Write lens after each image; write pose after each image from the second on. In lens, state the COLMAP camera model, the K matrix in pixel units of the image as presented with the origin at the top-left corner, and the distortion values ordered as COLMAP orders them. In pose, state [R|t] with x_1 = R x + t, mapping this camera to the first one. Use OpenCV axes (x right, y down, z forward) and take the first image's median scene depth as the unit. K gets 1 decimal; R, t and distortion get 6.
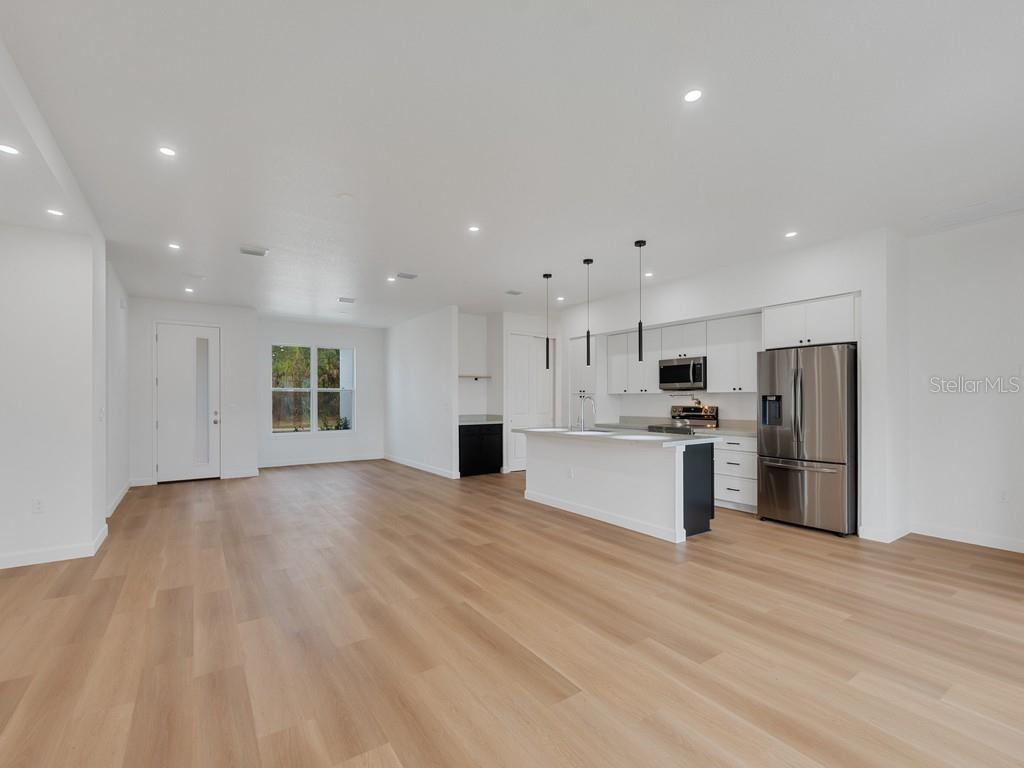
lens RADIAL K [[458.3, 0, 510.2], [0, 458.3, 398.9], [0, 0, 1]] dist [0.008139, -0.000221]
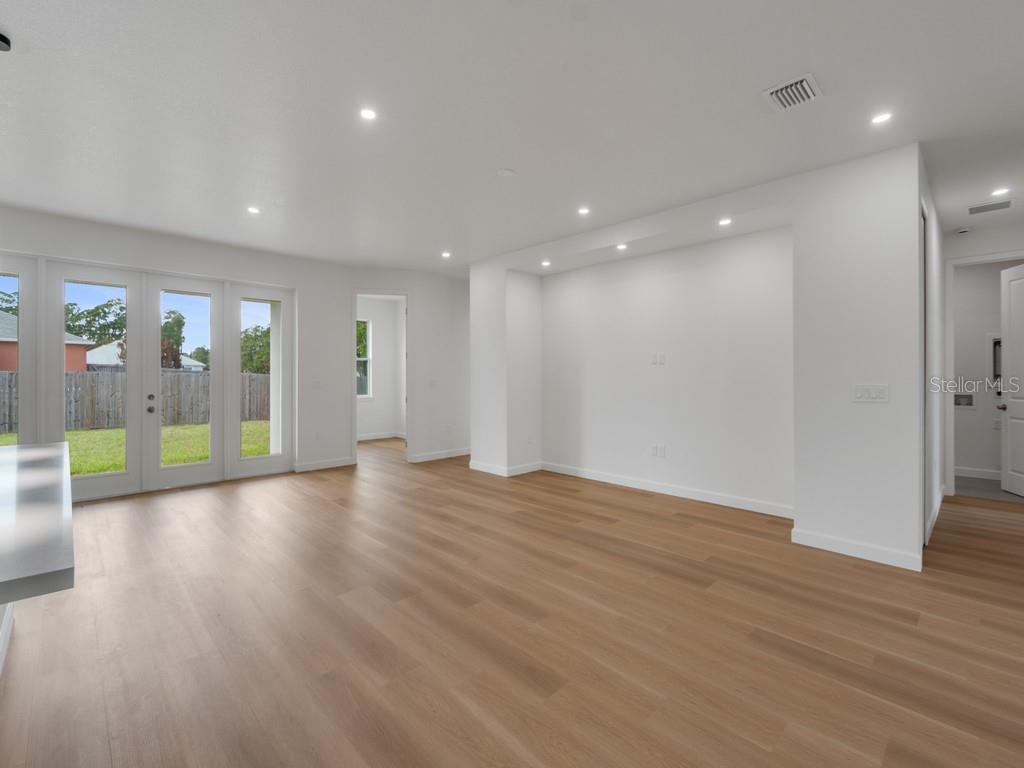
lens RADIAL K [[457.8, 0, 508.4], [0, 457.8, 373.7], [0, 0, 1]] dist [0.007928, -0.002542]
pose [[-0.985488, 0.001461, -0.169737, -0.123864], [0.002041, 0.999993, -0.003247, 0.000732], [0.169731, -0.003547, -0.985484, 1.267575]]
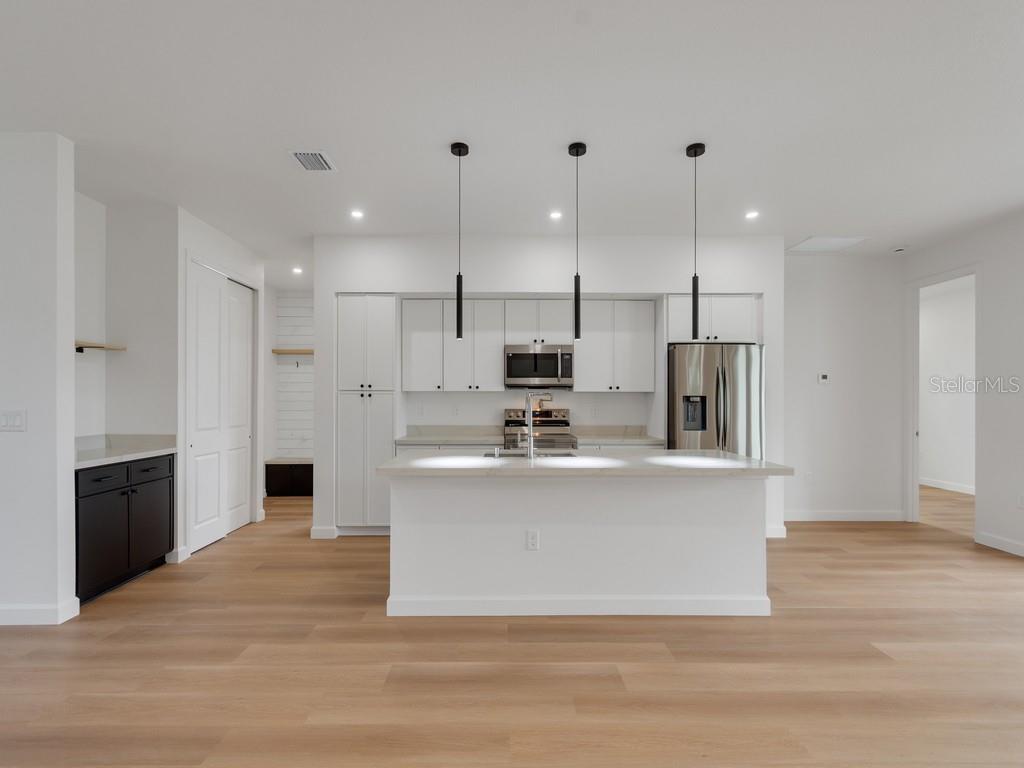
lens RADIAL K [[457.8, 0, 503.0], [0, 457.8, 399.2], [0, 0, 1]] dist [0.007928, -0.002542]
pose [[0.564838, 0.003387, 0.825195, -0.307254], [-0.002557, 0.999994, -0.002354, 0.001388], [-0.825198, -0.000781, 0.564844, 0.704530]]
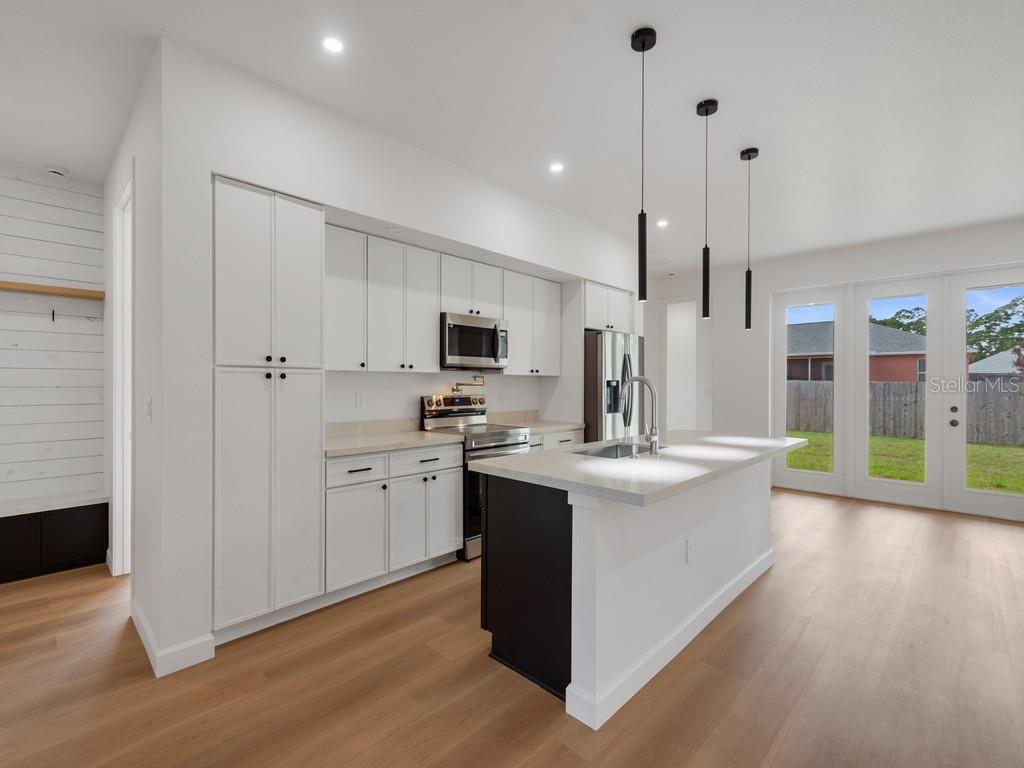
lens RADIAL K [[472.0, 0, 495.0], [0, 472.0, 380.4], [0, 0, 1]] dist [0.000927, 0.000335]
pose [[-0.184914, 0.009159, 0.982712, -0.272632], [-0.002931, 0.999947, -0.009871, 0.001643], [-0.982750, -0.004705, -0.184877, 1.223246]]
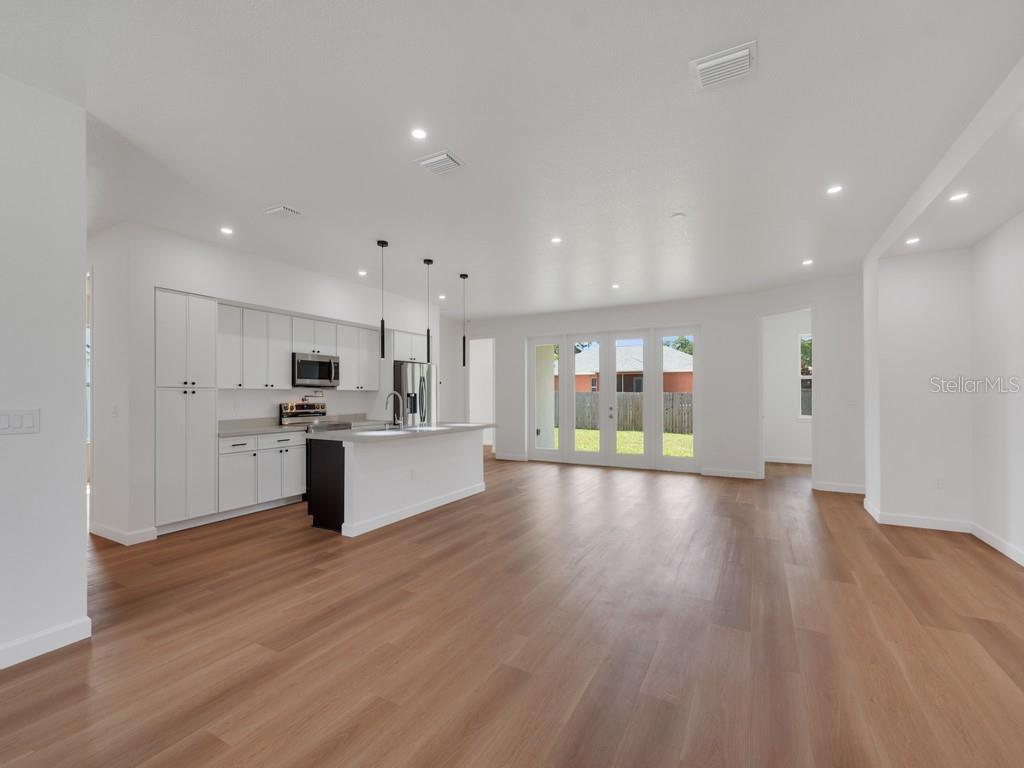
lens RADIAL K [[457.8, 0, 505.5], [0, 457.8, 391.6], [0, 0, 1]] dist [0.007928, -0.002542]
pose [[-0.446381, 0.011202, 0.894773, -0.768696], [0.003252, 0.999935, -0.010896, 0.003161], [-0.894837, -0.001954, -0.446389, 1.208200]]
